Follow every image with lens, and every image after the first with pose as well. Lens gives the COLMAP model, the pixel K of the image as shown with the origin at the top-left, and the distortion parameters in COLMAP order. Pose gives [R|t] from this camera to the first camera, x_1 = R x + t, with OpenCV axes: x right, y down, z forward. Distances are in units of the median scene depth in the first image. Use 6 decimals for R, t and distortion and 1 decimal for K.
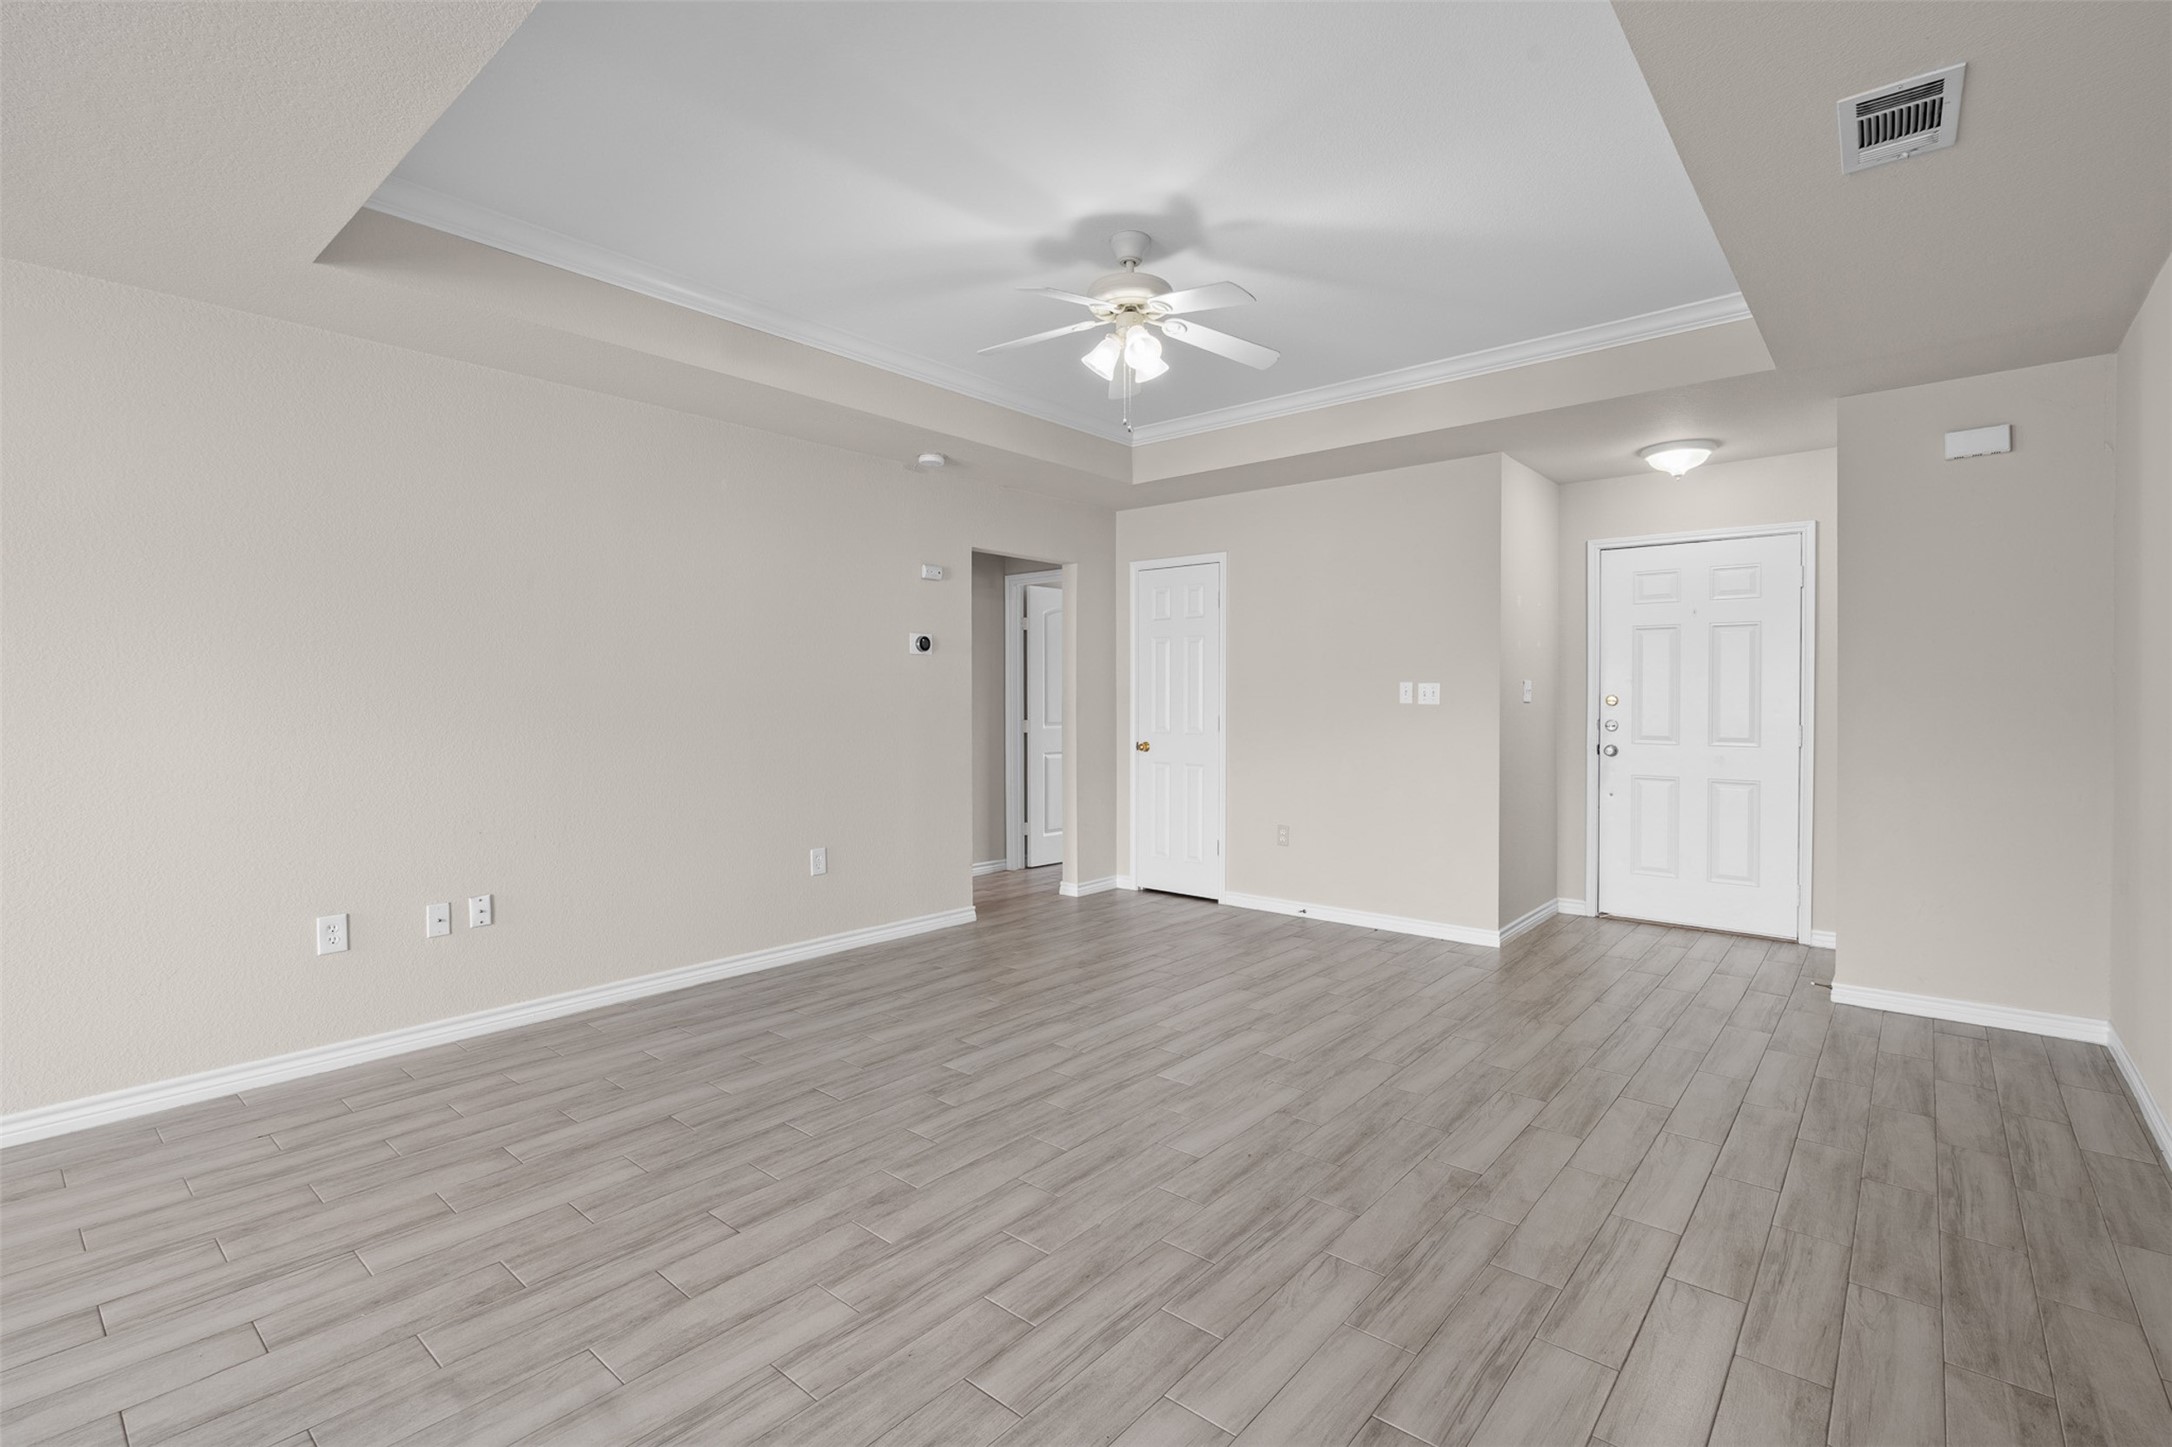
lens RADIAL K [[988.0, 0, 1080.5], [0, 988.0, 727.3], [0, 0, 1]] dist [-0.000542, 0.000280]
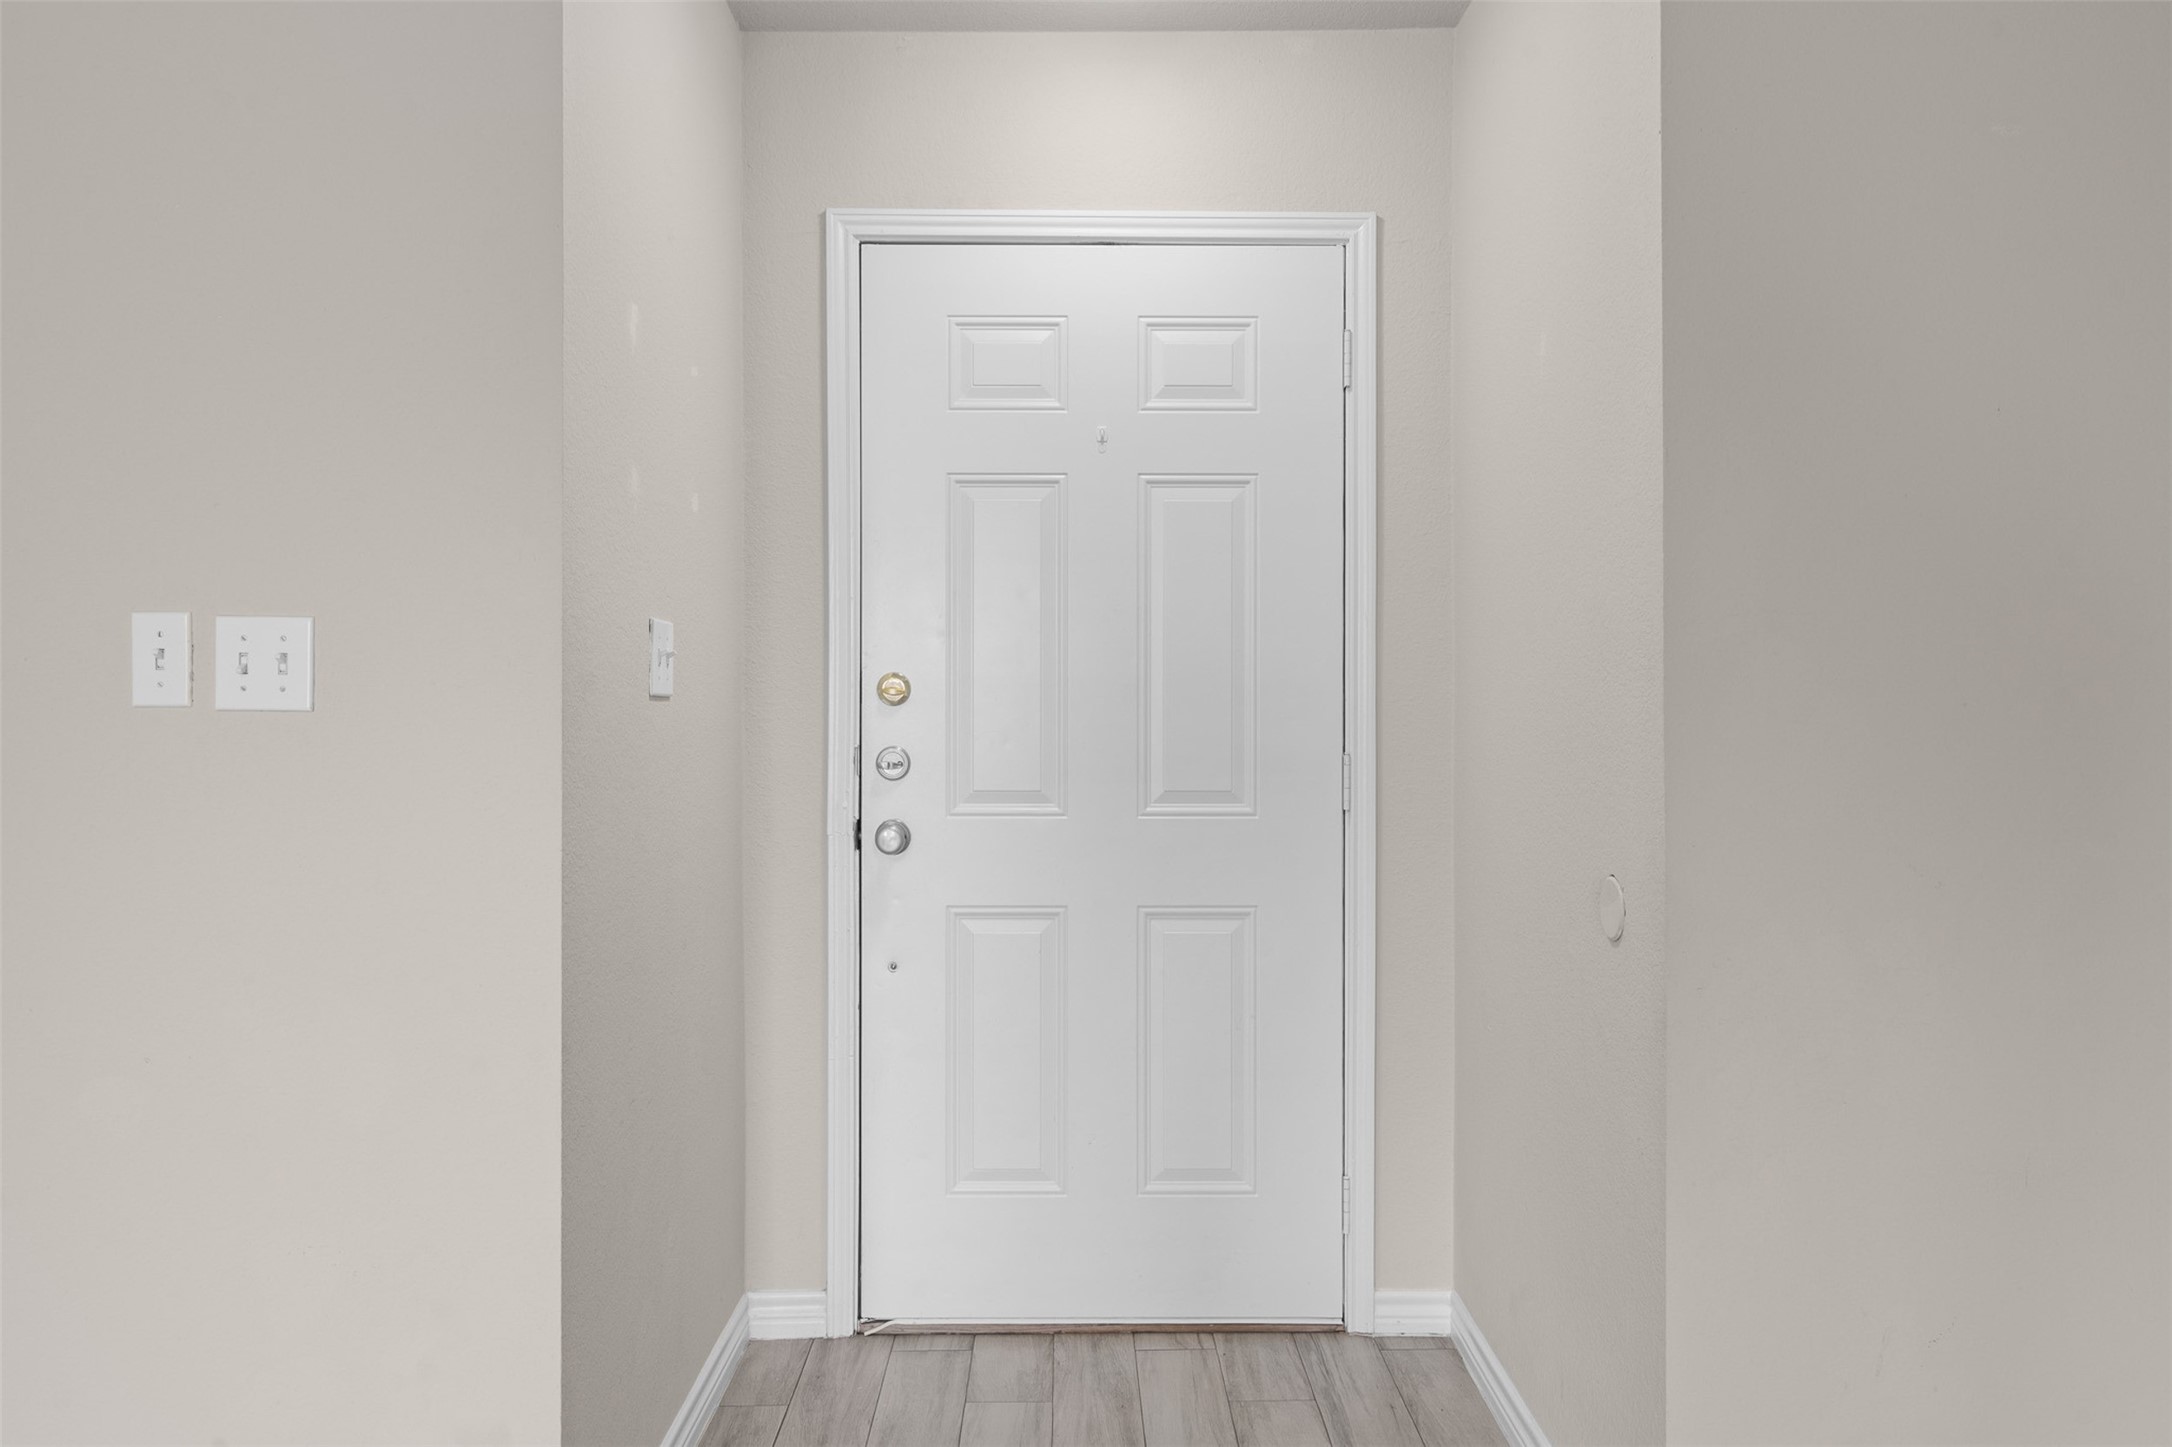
lens RADIAL K [[1497.3, 0, 1087.7], [0, 1497.3, 636.5], [0, 0, 1]] dist [-0.001061, -0.000037]
pose [[0.750530, 0.018859, 0.660568, 0.253608], [0.022597, 0.998276, -0.054174, -0.016118], [-0.660450, 0.055586, 0.748809, 0.582762]]
